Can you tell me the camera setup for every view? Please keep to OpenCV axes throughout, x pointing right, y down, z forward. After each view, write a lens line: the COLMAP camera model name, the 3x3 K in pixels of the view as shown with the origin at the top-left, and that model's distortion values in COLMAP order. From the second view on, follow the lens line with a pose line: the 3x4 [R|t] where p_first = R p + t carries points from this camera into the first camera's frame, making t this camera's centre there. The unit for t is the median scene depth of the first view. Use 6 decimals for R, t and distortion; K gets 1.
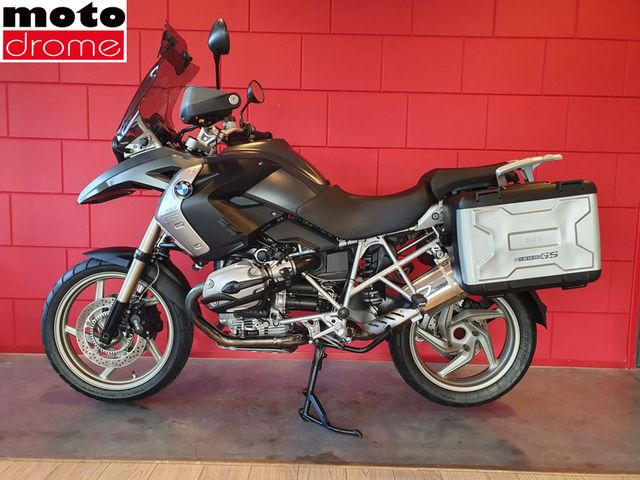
lens RADIAL K [[501.1, 0, 320.8], [0, 501.1, 242.4], [0, 0, 1]] dist [0.094458, -0.139293]
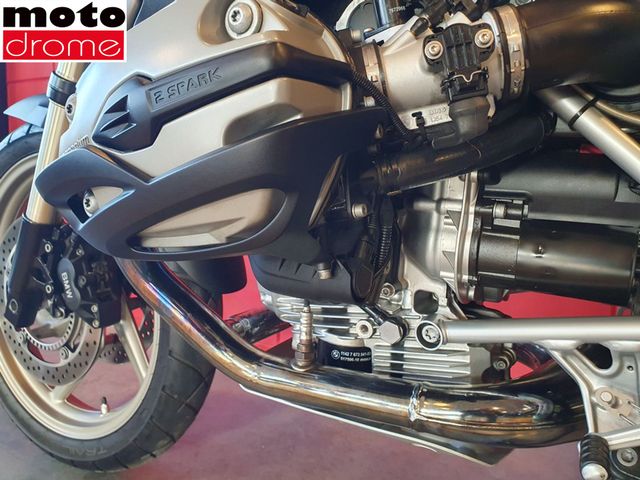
lens RADIAL K [[501.1, 0, 320.8], [0, 501.1, 242.4], [0, 0, 1]] dist [0.094458, -0.139293]
pose [[0.888321, 0.056042, -0.455790, -0.027116], [-0.045620, 0.998385, 0.033846, 0.113936], [0.456951, -0.009273, 0.889444, 0.777376]]
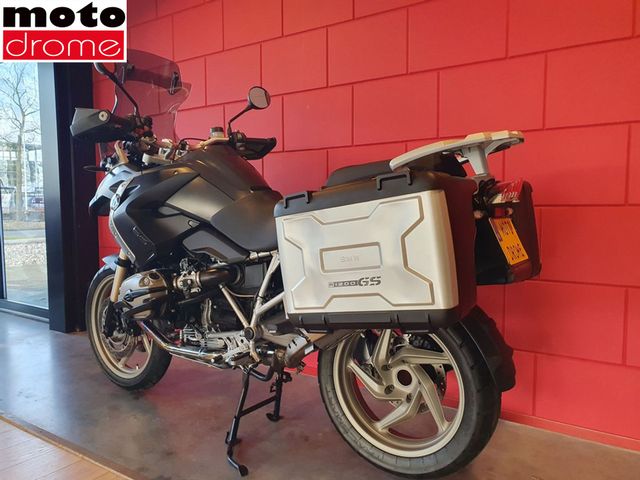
lens RADIAL K [[501.1, 0, 320.8], [0, 501.1, 242.4], [0, 0, 1]] dist [0.094458, -0.139293]
pose [[0.828045, 0.014634, -0.560471, 0.650380], [-0.020446, 0.999783, -0.004102, -0.020278], [0.560289, 0.014856, 0.828164, 0.321574]]
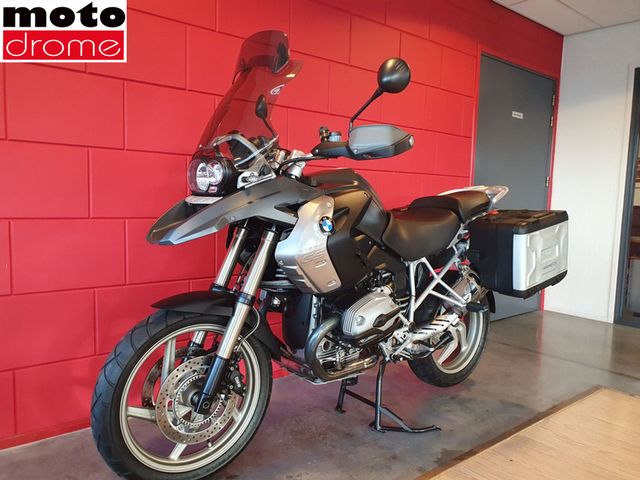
lens RADIAL K [[501.1, 0, 320.8], [0, 501.1, 242.4], [0, 0, 1]] dist [0.094458, -0.139293]
pose [[0.761353, -0.061318, 0.645432, -0.817862], [0.043510, 0.998106, 0.043498, -0.105404], [-0.646876, -0.005035, 0.762578, 0.272753]]
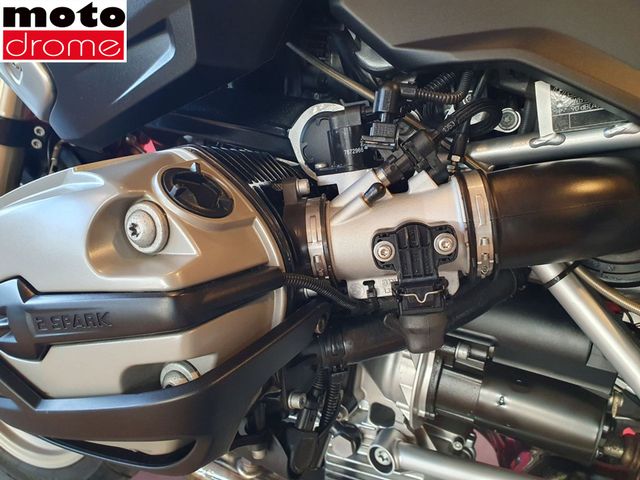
lens RADIAL K [[499.0, 0, 316.9], [0, 499.0, 241.9], [0, 0, 1]] dist [0.004722, 0.002185]
pose [[0.891429, 0.141356, -0.430548, -0.031893], [-0.080229, 0.984325, 0.157060, 0.033703], [0.446001, -0.105466, 0.888797, 0.814076]]
